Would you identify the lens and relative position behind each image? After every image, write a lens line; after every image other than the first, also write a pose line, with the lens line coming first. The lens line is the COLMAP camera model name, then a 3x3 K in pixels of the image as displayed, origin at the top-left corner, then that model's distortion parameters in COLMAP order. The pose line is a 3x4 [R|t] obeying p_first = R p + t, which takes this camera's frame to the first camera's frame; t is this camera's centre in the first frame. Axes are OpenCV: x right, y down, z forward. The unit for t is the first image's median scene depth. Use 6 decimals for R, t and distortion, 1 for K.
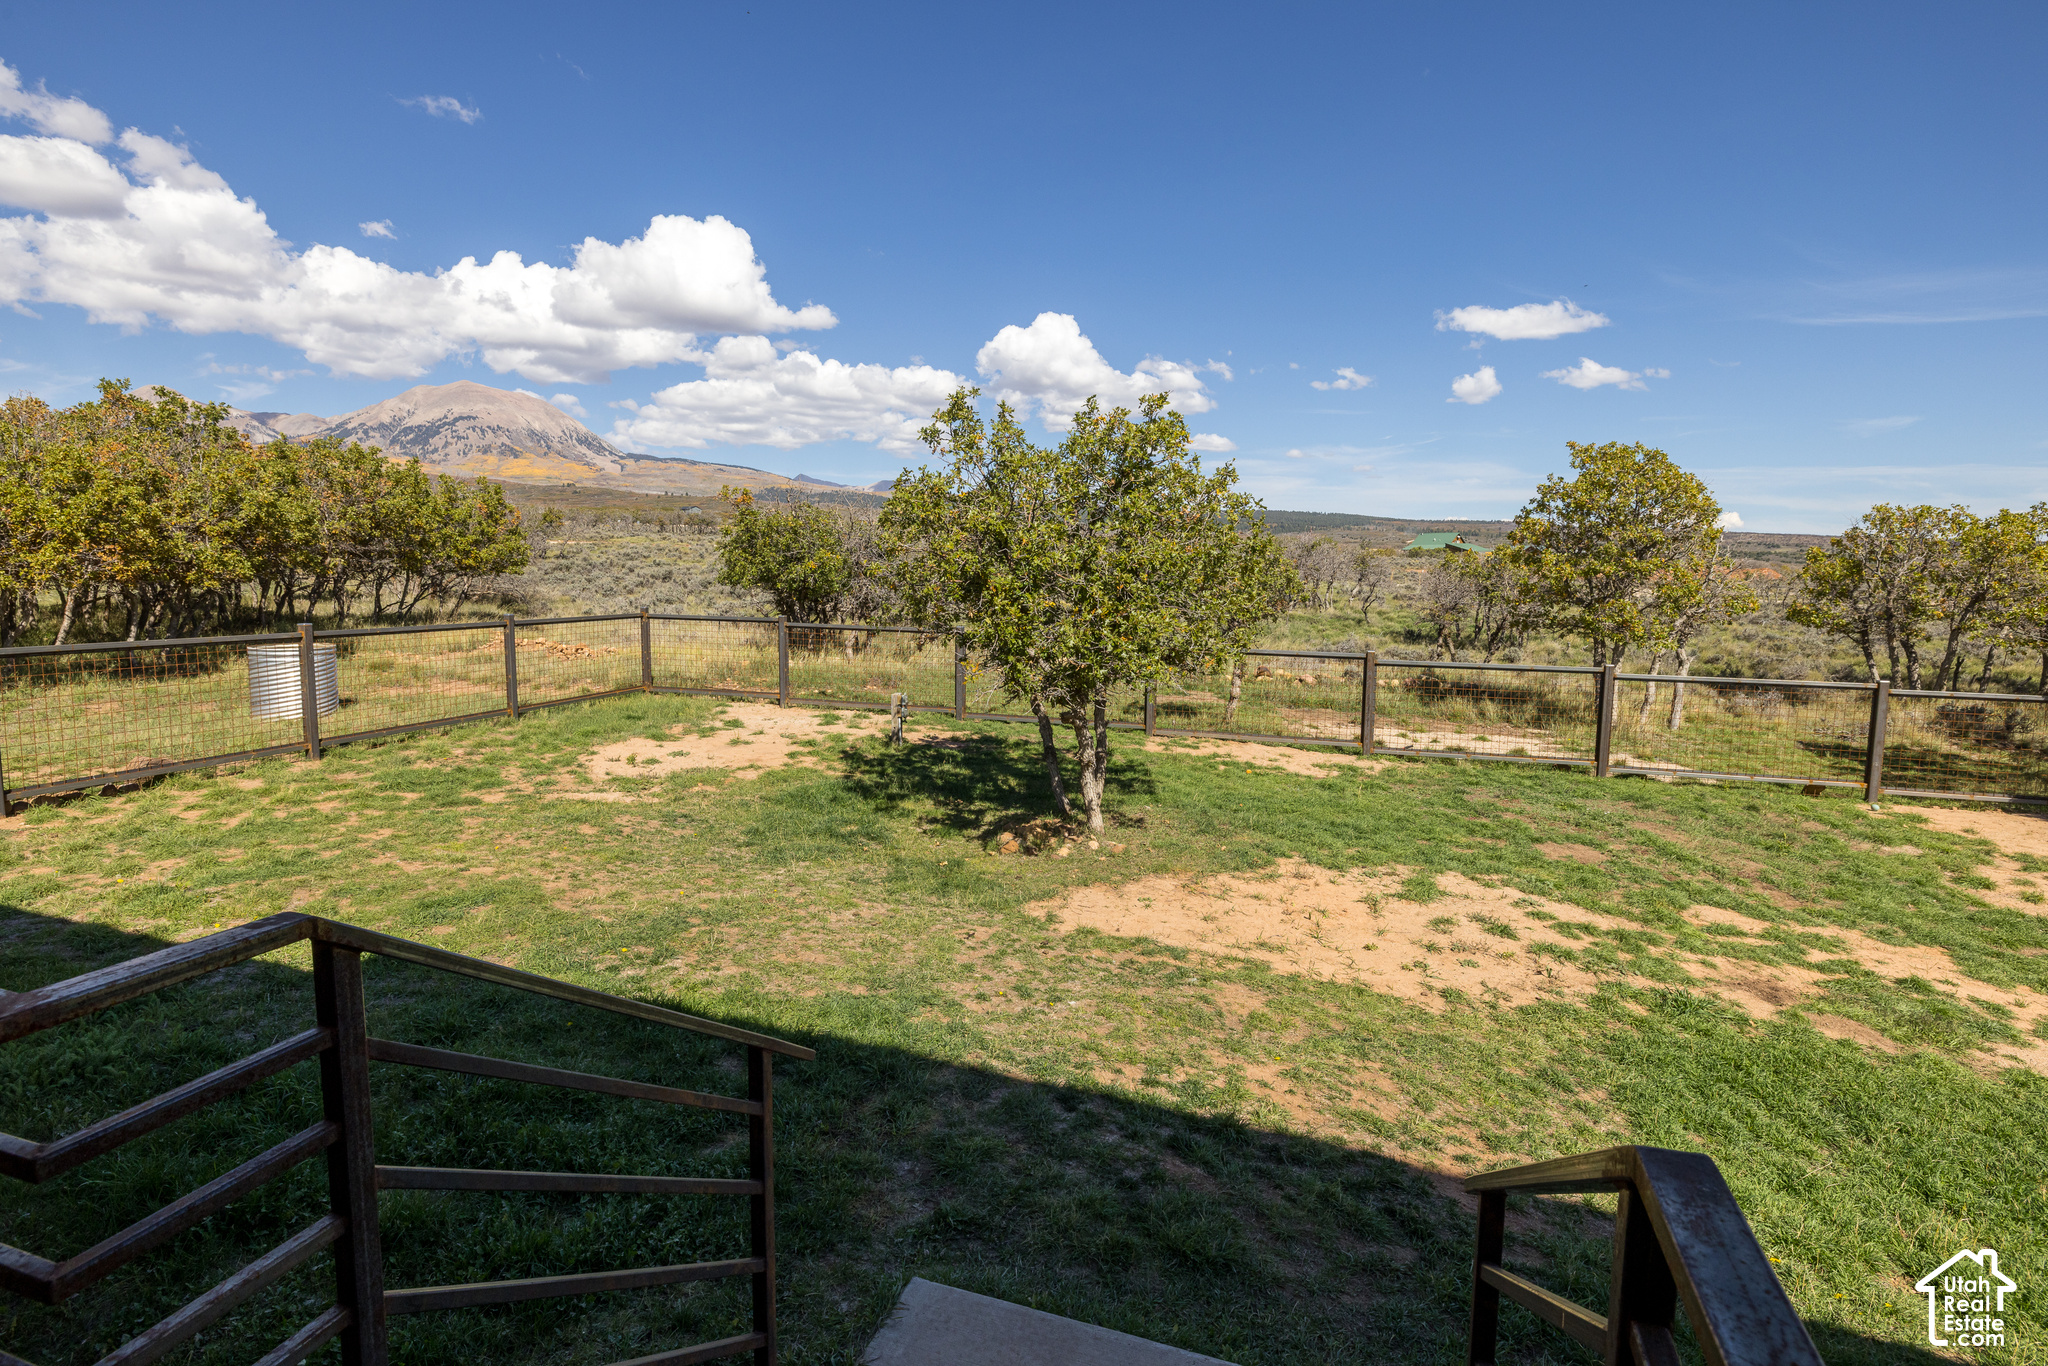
lens RADIAL K [[1003.4, 0, 1014.1], [0, 1003.4, 668.0], [0, 0, 1]] dist [-0.003435, -0.000606]
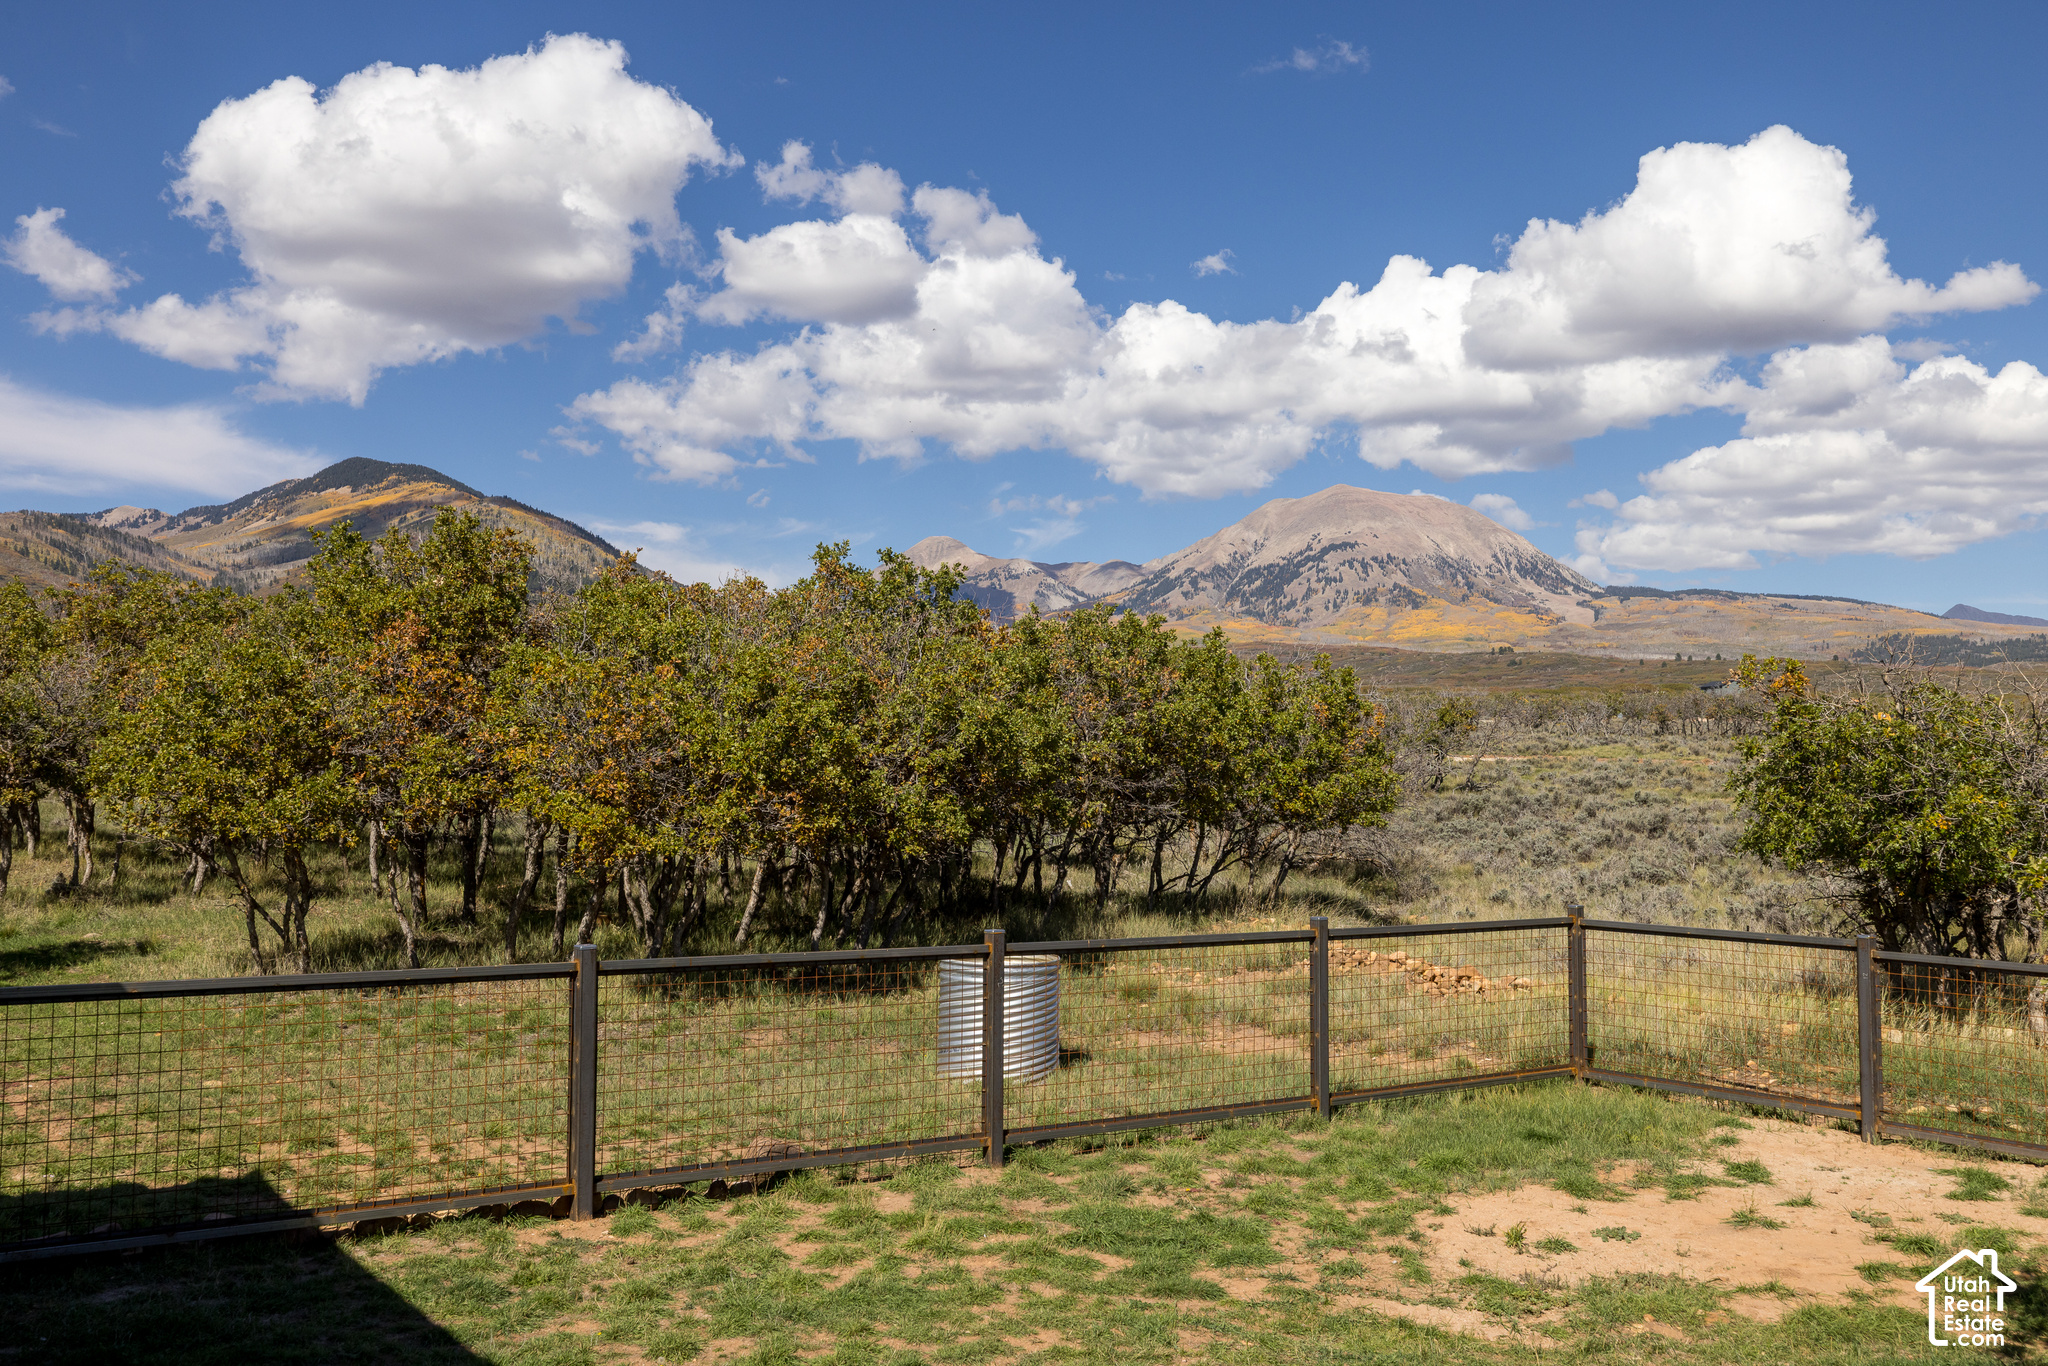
lens RADIAL K [[1956.7, 0, 1016.5], [0, 1956.7, 688.8], [0, 0, 1]] dist [0.004769, -0.001586]
pose [[0.791357, -0.038338, -0.610151, 0.008647], [-0.056890, 0.989083, -0.135933, -0.018198], [0.608701, 0.142283, 0.780537, 0.053770]]
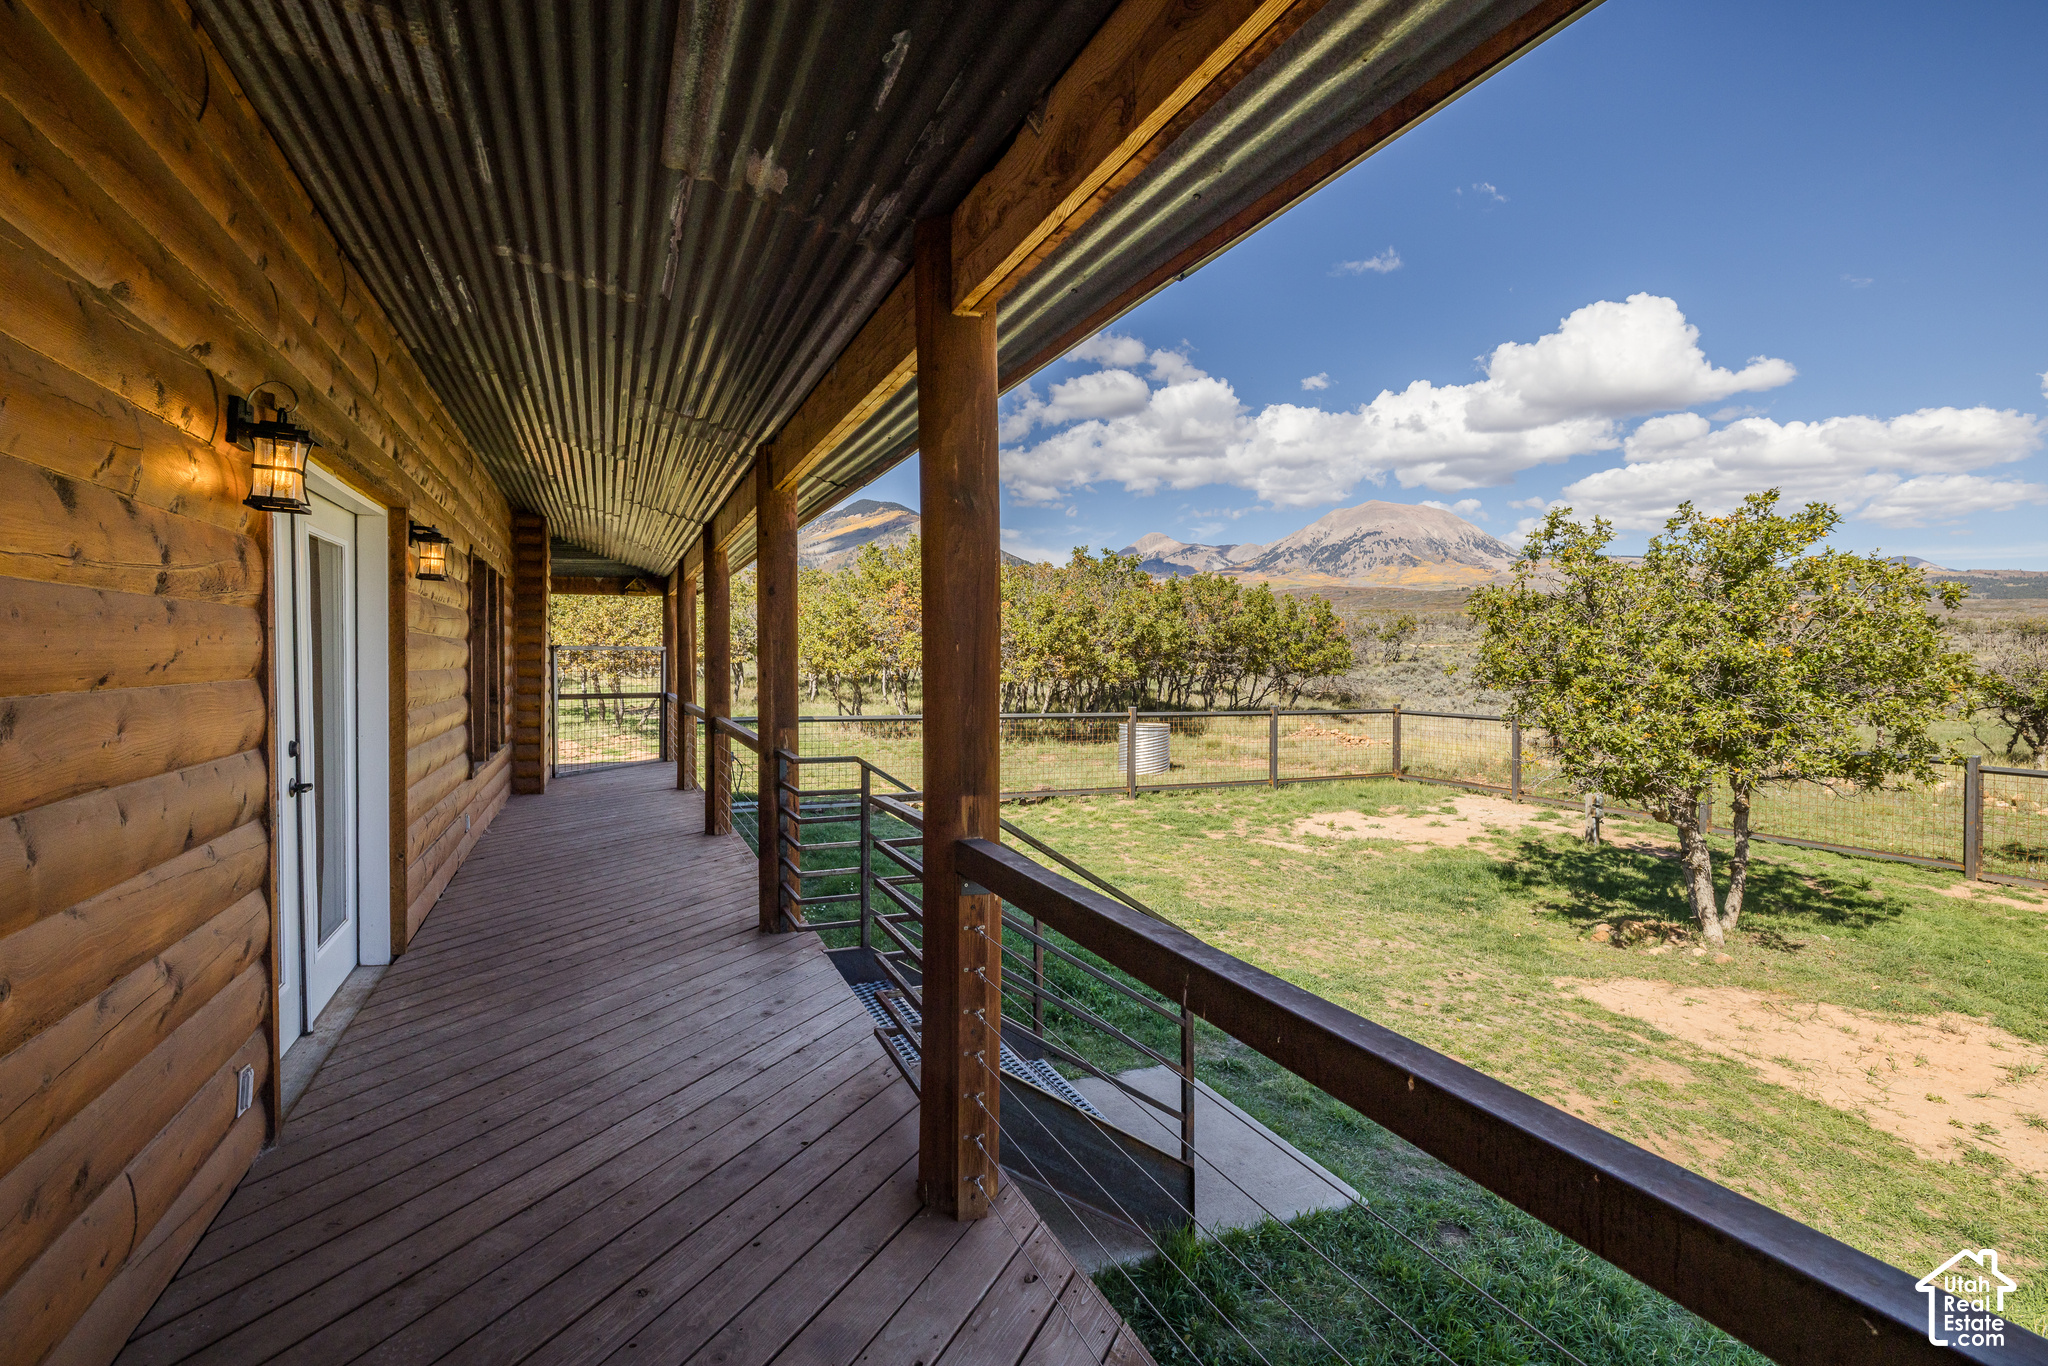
lens RADIAL K [[1003.4, 0, 1014.1], [0, 1003.4, 668.0], [0, 0, 1]] dist [-0.003435, -0.000606]
pose [[0.669861, -0.002832, -0.742481, 0.177054], [-0.072817, 0.994922, -0.069489, 0.009246], [0.738908, 0.100614, 0.666253, -0.079901]]
